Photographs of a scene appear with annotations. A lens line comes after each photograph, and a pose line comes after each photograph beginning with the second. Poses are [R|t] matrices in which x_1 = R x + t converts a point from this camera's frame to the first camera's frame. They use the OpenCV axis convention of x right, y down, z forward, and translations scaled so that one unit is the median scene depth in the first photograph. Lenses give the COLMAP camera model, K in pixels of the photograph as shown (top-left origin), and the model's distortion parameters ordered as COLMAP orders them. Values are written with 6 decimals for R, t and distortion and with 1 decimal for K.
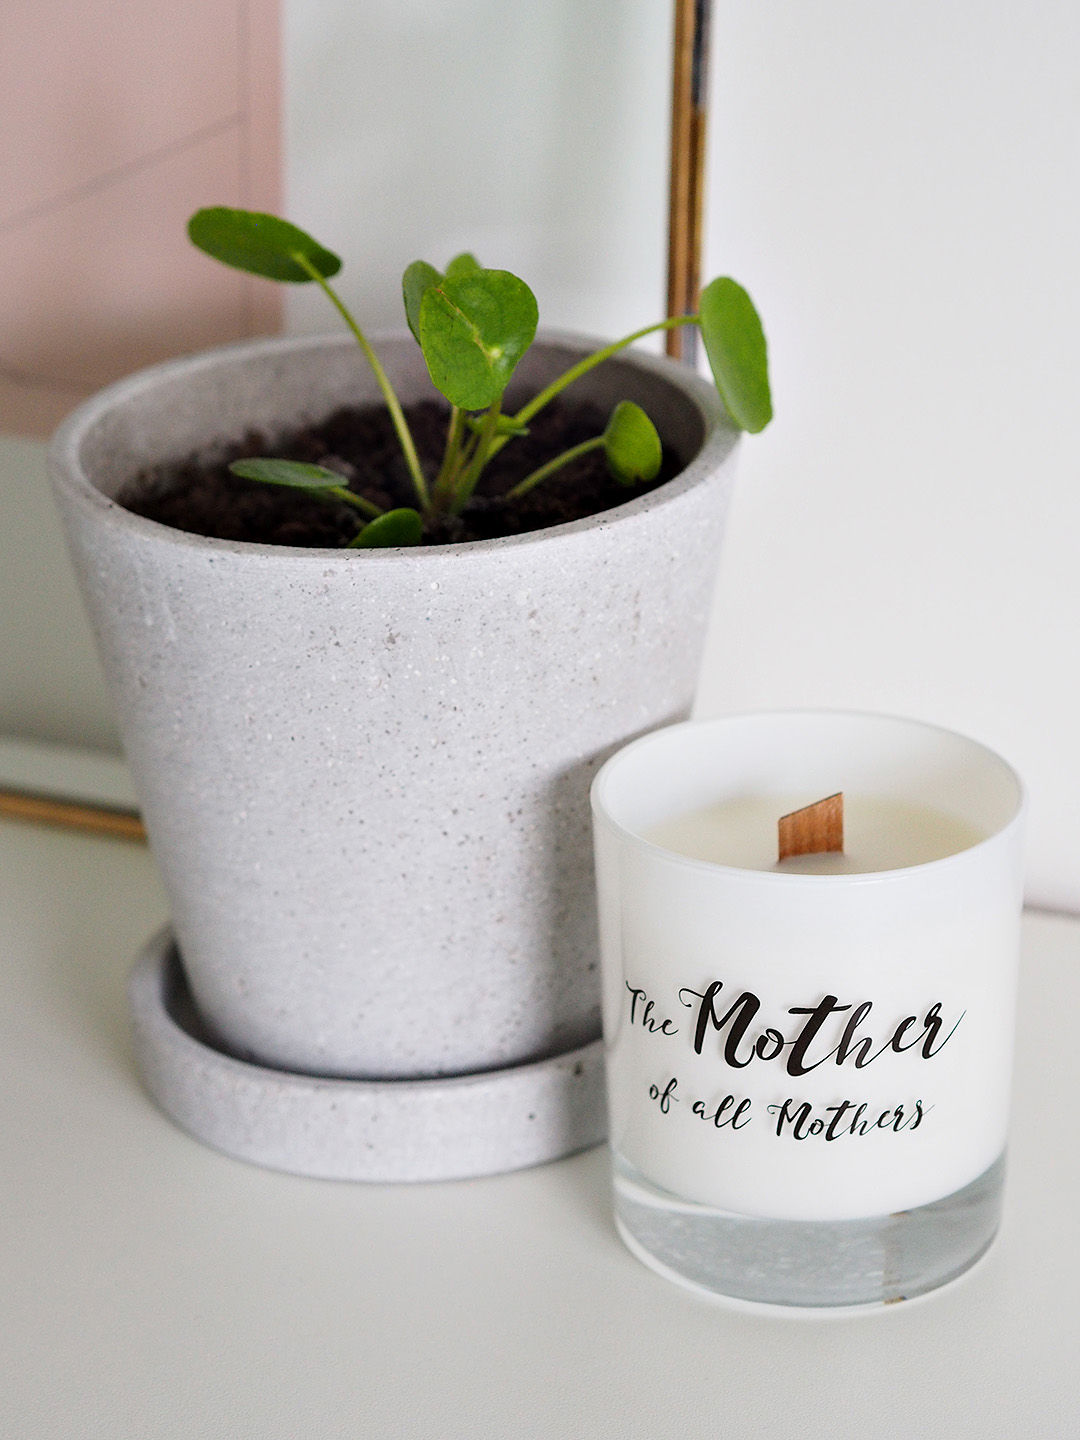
lens RADIAL K [[4028.1, 0, 536.6], [0, 4028.1, 717.6], [0, 0, 1]] dist [0.184185, 0.000000]
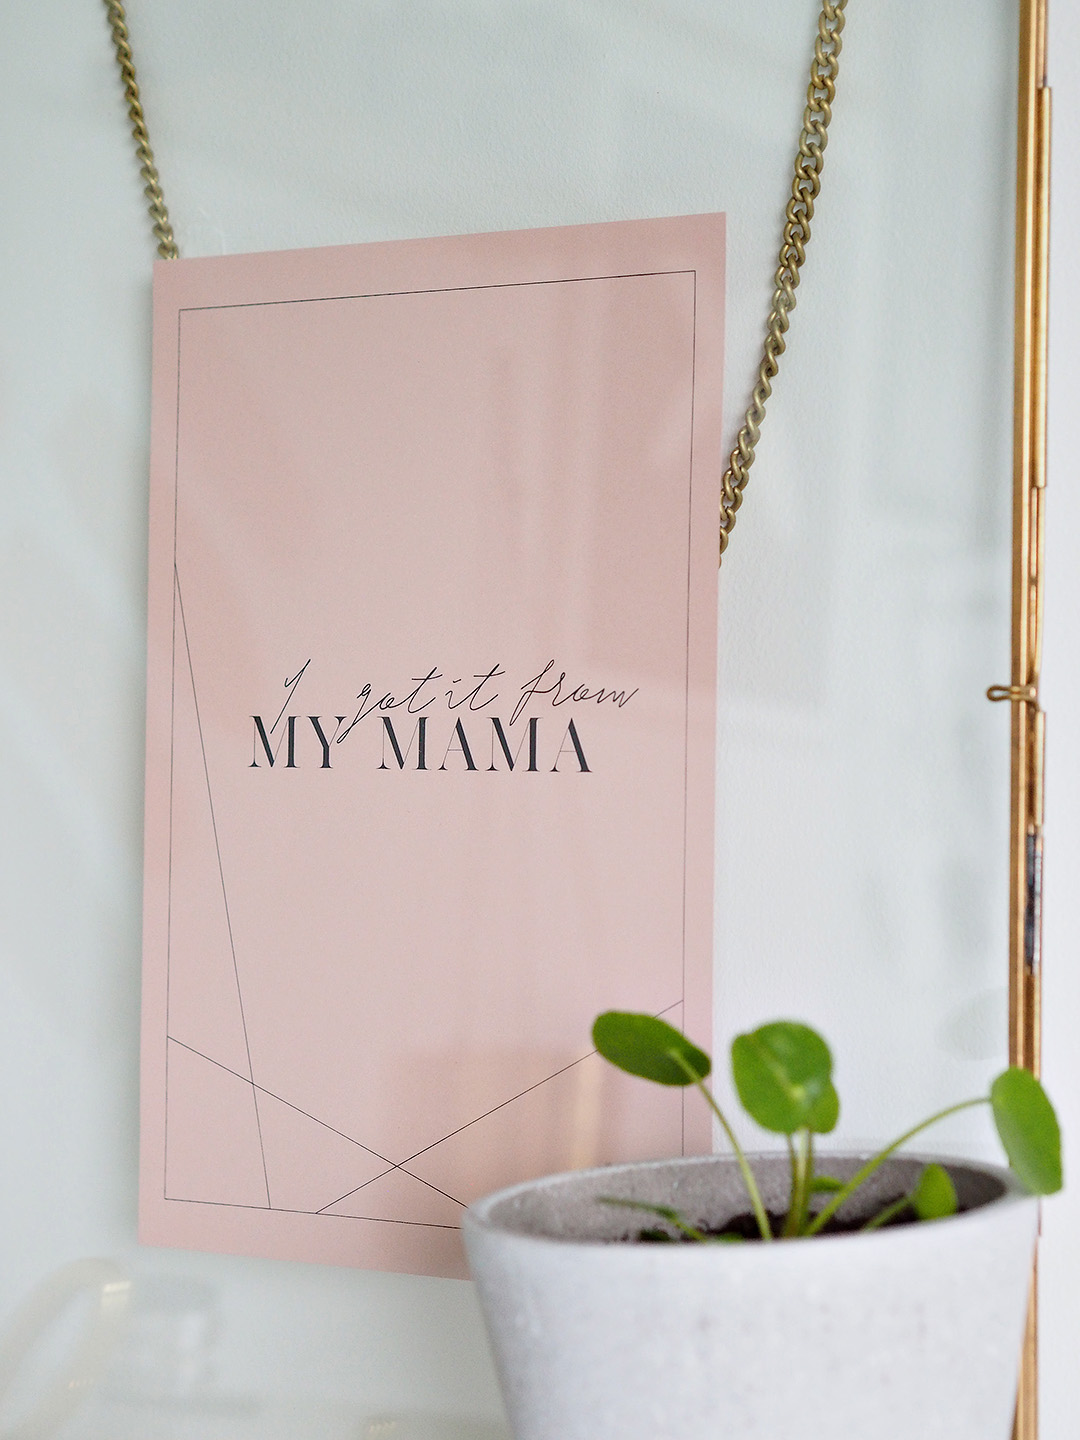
lens RADIAL K [[4028.1, 0, 542.6], [0, 4028.1, 729.5], [0, 0, 1]] dist [0.184185, 0.000000]
pose [[0.974988, -0.012021, -0.221934, 0.180258], [-0.066861, 0.936420, -0.344451, 0.225177], [0.211964, 0.350674, 0.912195, -0.168921]]
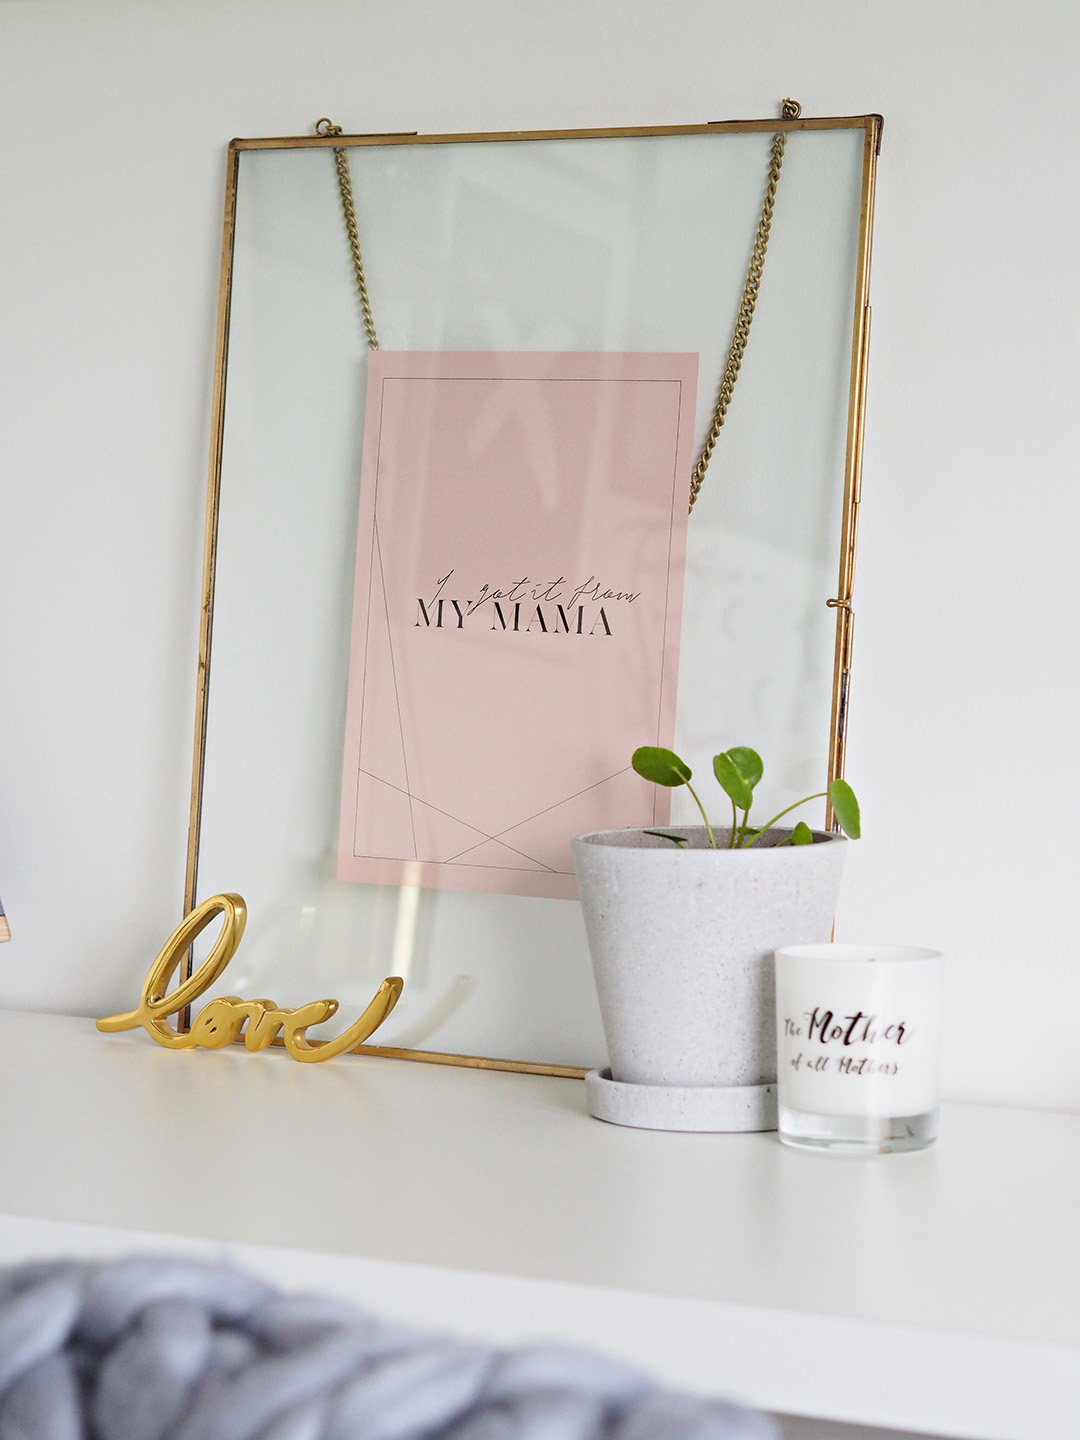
lens RADIAL K [[4028.1, 0, 554.0], [0, 4028.1, 715.2], [0, 0, 1]] dist [0.184185, 0.000000]
pose [[0.993534, 0.037014, -0.107333, 0.139582], [-0.072110, 0.935926, -0.344736, 0.750809], [0.087695, 0.350246, 0.932543, -1.412954]]
